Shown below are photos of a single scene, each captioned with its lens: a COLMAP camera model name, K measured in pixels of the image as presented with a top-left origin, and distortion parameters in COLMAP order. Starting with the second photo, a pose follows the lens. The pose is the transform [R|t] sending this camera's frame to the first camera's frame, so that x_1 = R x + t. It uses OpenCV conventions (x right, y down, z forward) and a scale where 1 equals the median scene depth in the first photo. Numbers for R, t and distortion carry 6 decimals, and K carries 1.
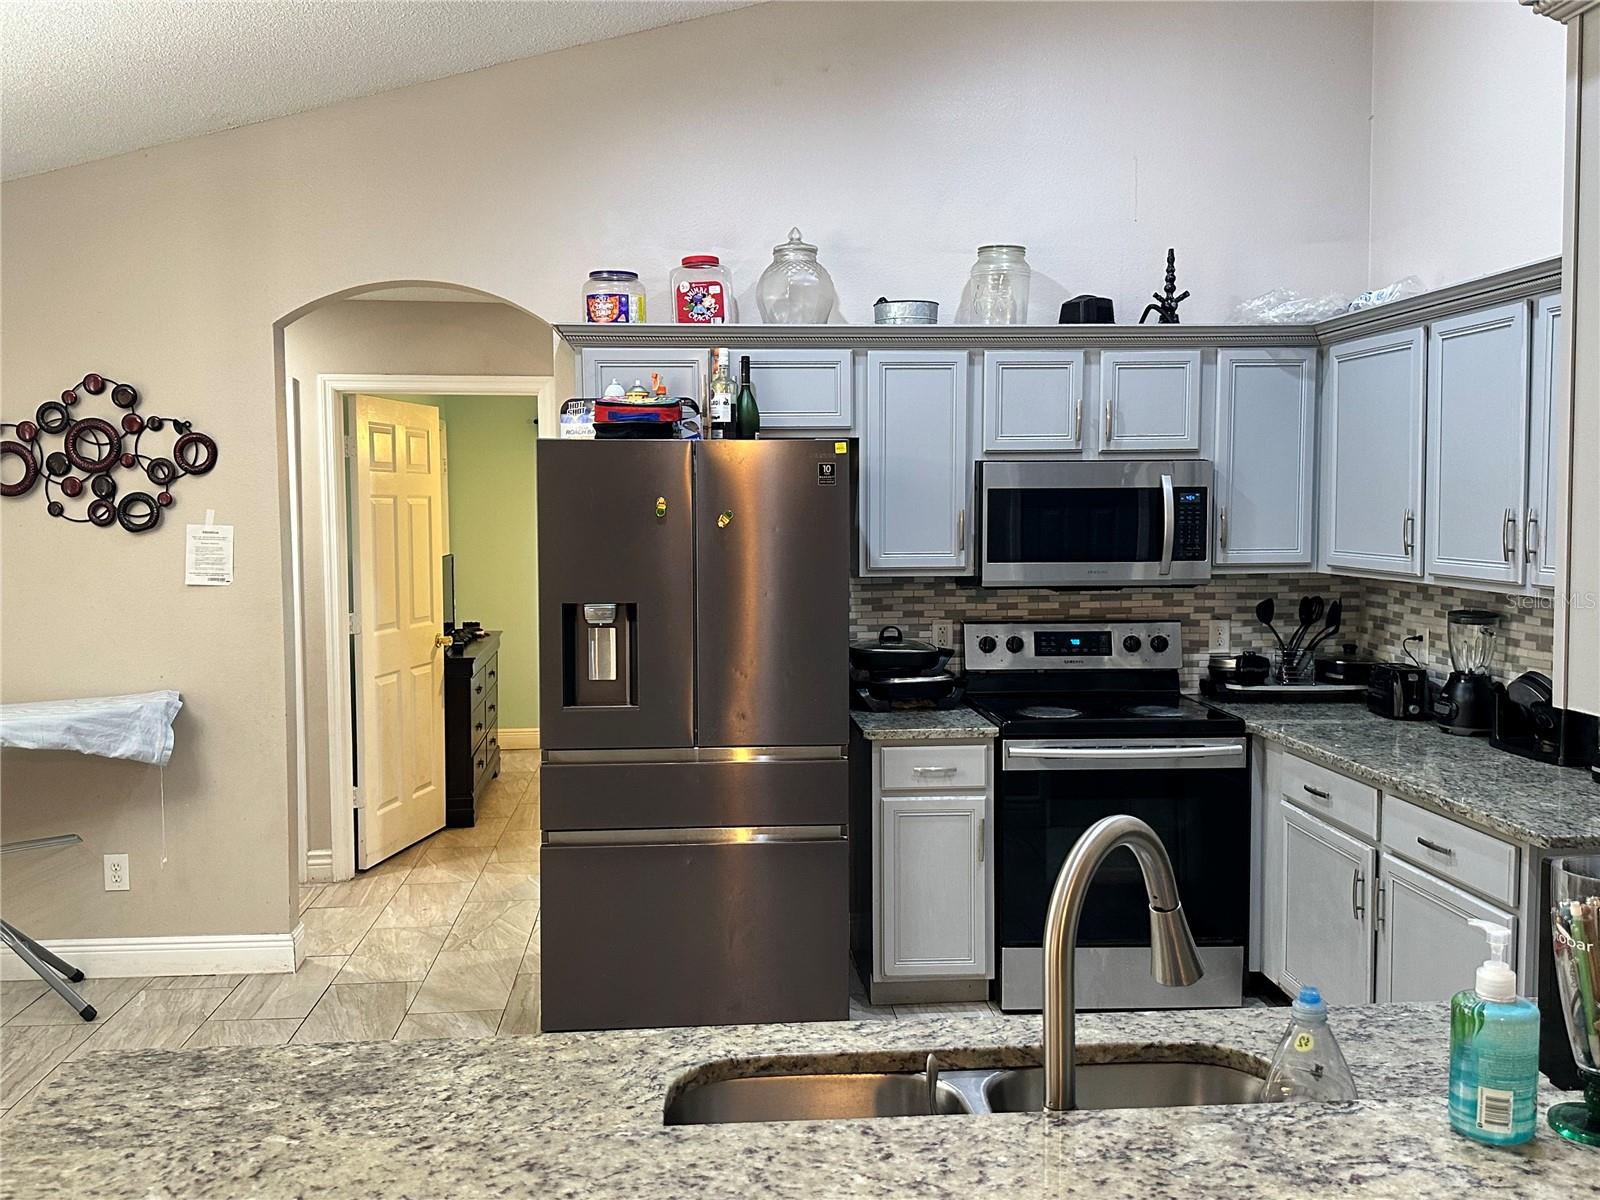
lens RADIAL K [[1395.6, 0, 808.6], [0, 1395.6, 587.0], [0, 0, 1]] dist [0.068437, -0.057153]
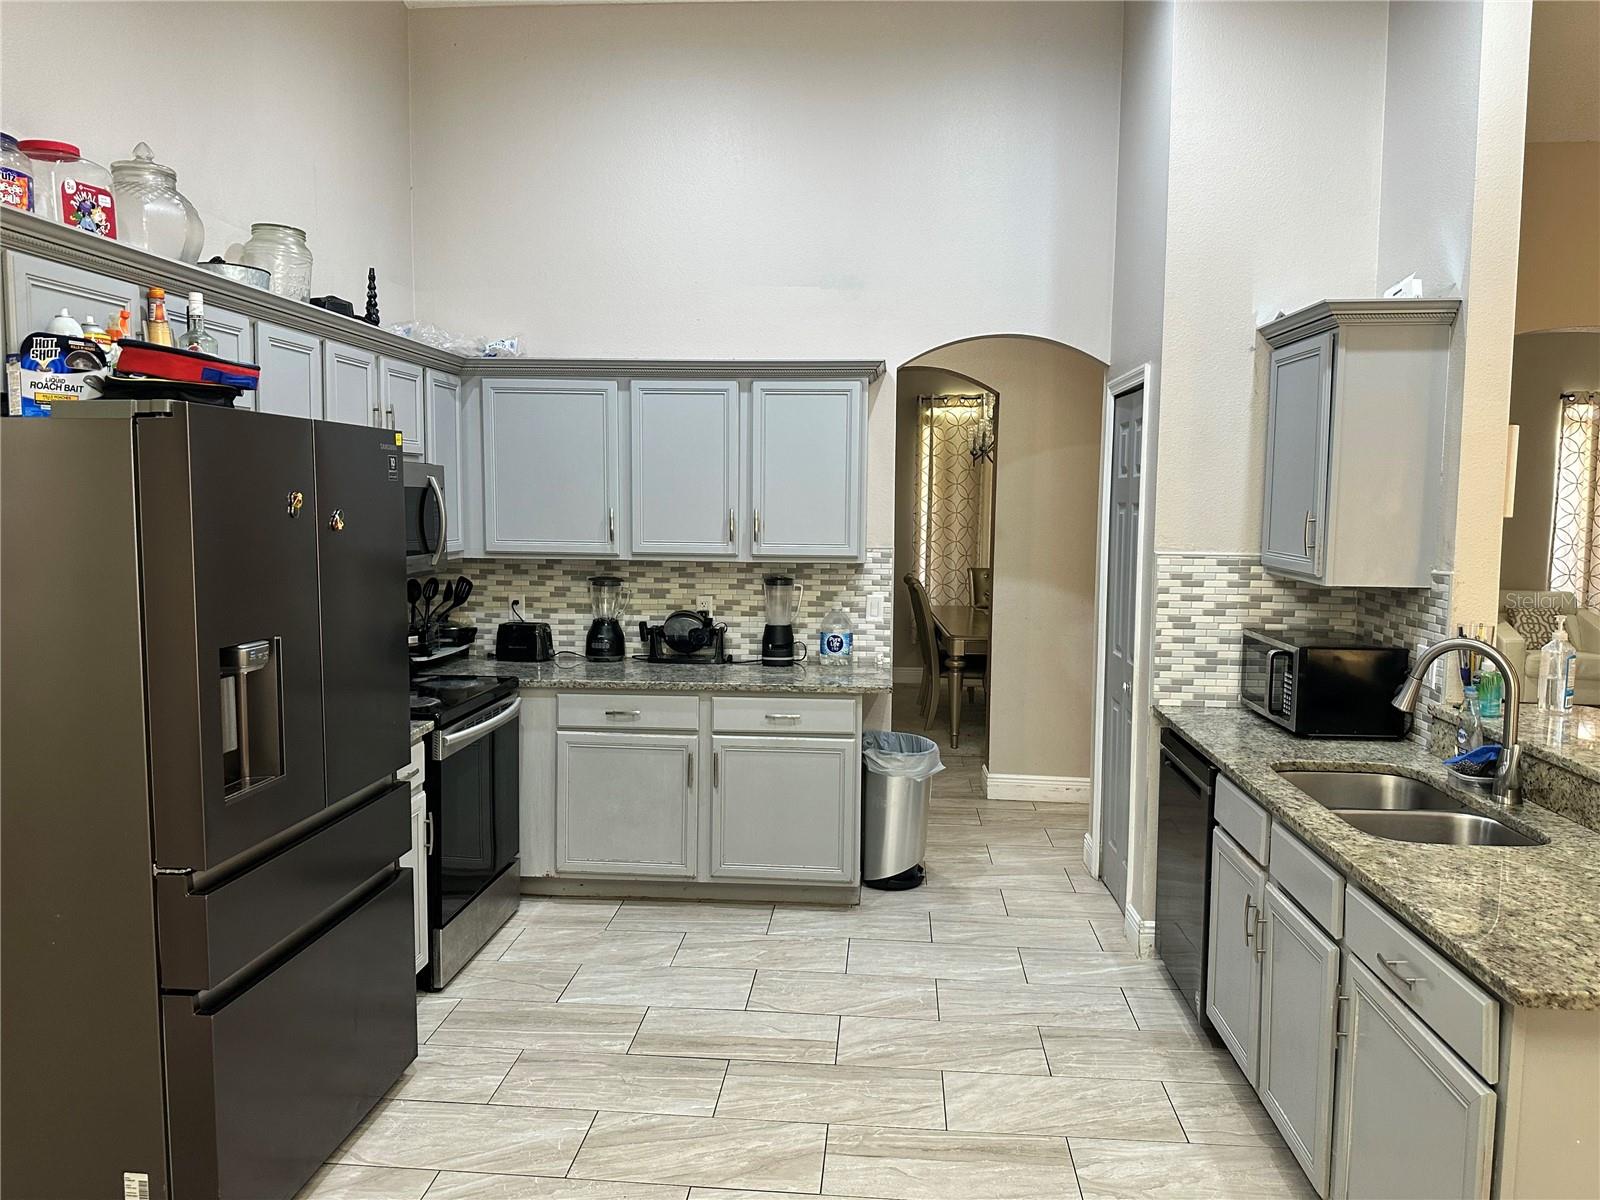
lens RADIAL K [[1110.0, 0, 804.8], [0, 1110.0, 597.9], [0, 0, 1]] dist [0.009670, -0.010778]
pose [[0.172363, -0.081996, 0.981615, -0.615372], [0.050501, 0.995954, 0.074326, -0.036018], [-0.983738, 0.036761, 0.175807, 0.585513]]
